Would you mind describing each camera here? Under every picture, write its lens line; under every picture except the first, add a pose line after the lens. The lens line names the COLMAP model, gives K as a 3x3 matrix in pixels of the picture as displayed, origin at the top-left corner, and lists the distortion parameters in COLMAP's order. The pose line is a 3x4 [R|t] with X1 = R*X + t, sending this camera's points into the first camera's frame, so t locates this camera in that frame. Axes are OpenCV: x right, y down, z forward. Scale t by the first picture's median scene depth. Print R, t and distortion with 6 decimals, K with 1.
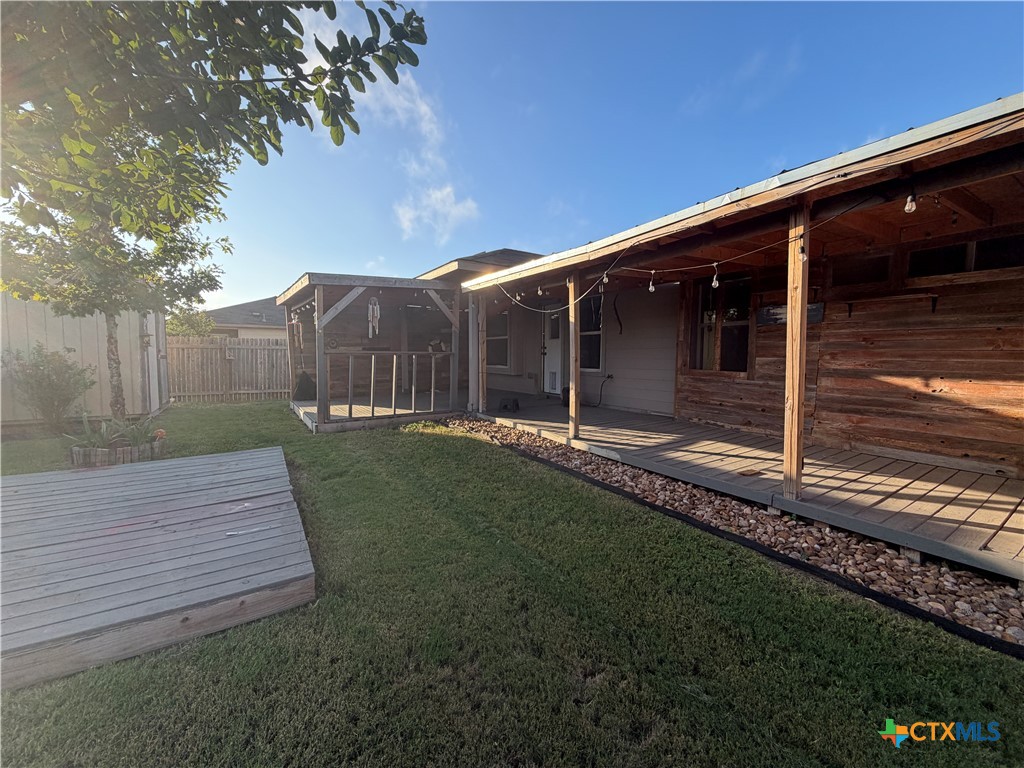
lens RADIAL K [[407.7, 0, 509.1], [0, 407.7, 378.2], [0, 0, 1]] dist [0.000072, 0.000129]
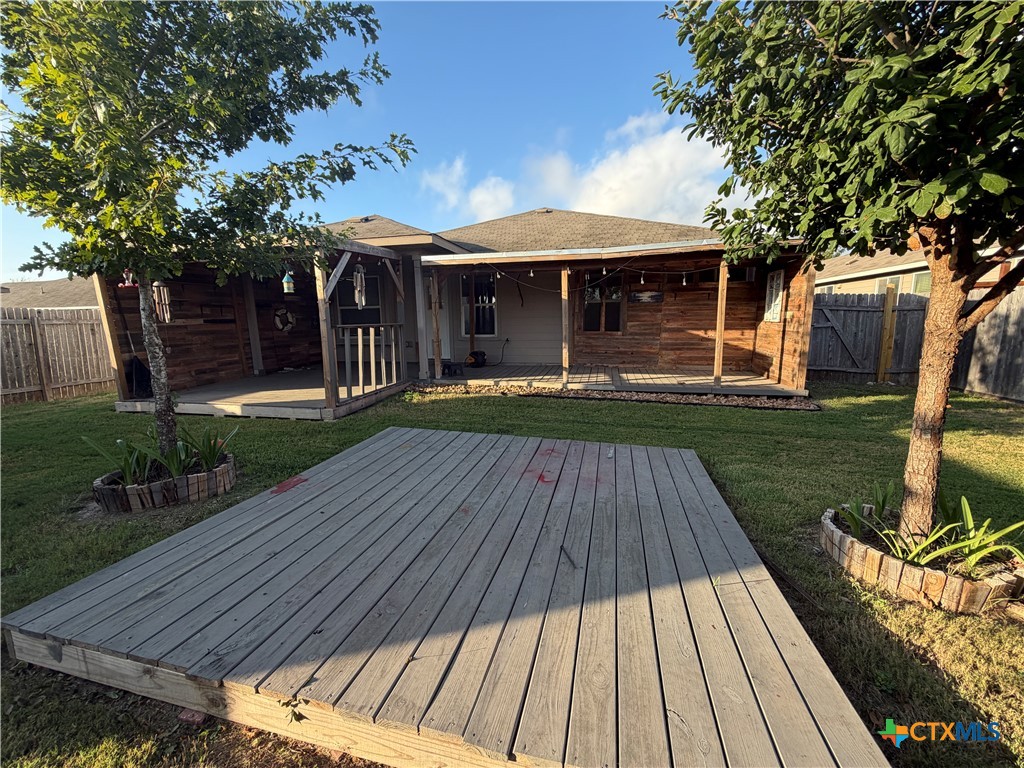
lens RADIAL K [[407.7, 0, 513.4], [0, 407.7, 377.7], [0, 0, 1]] dist [0.000072, 0.000129]
pose [[0.716170, -0.113838, 0.688579, -0.923547], [0.058700, 0.992937, 0.103103, -0.026063], [-0.695453, -0.033420, 0.717794, 0.118700]]
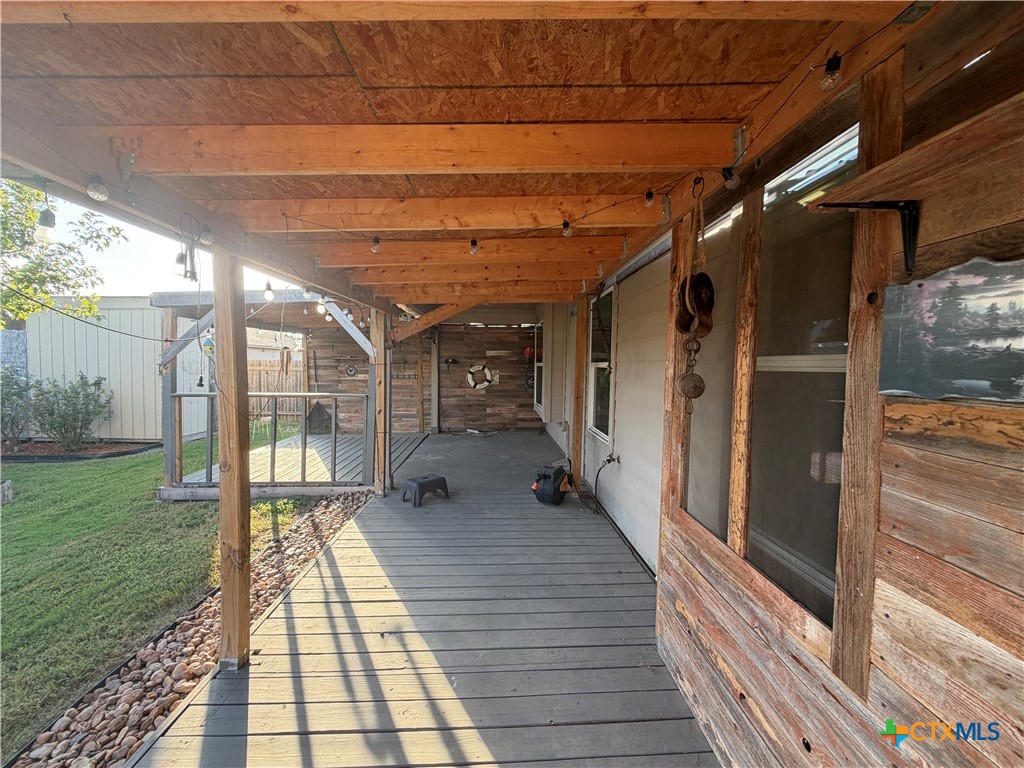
lens RADIAL K [[407.7, 0, 511.1], [0, 407.7, 381.2], [0, 0, 1]] dist [0.000072, 0.000129]
pose [[0.859373, 0.030696, -0.510427, 0.569846], [-0.041128, 0.999112, -0.009160, -0.127517], [0.509693, 0.028865, 0.859872, 0.789659]]
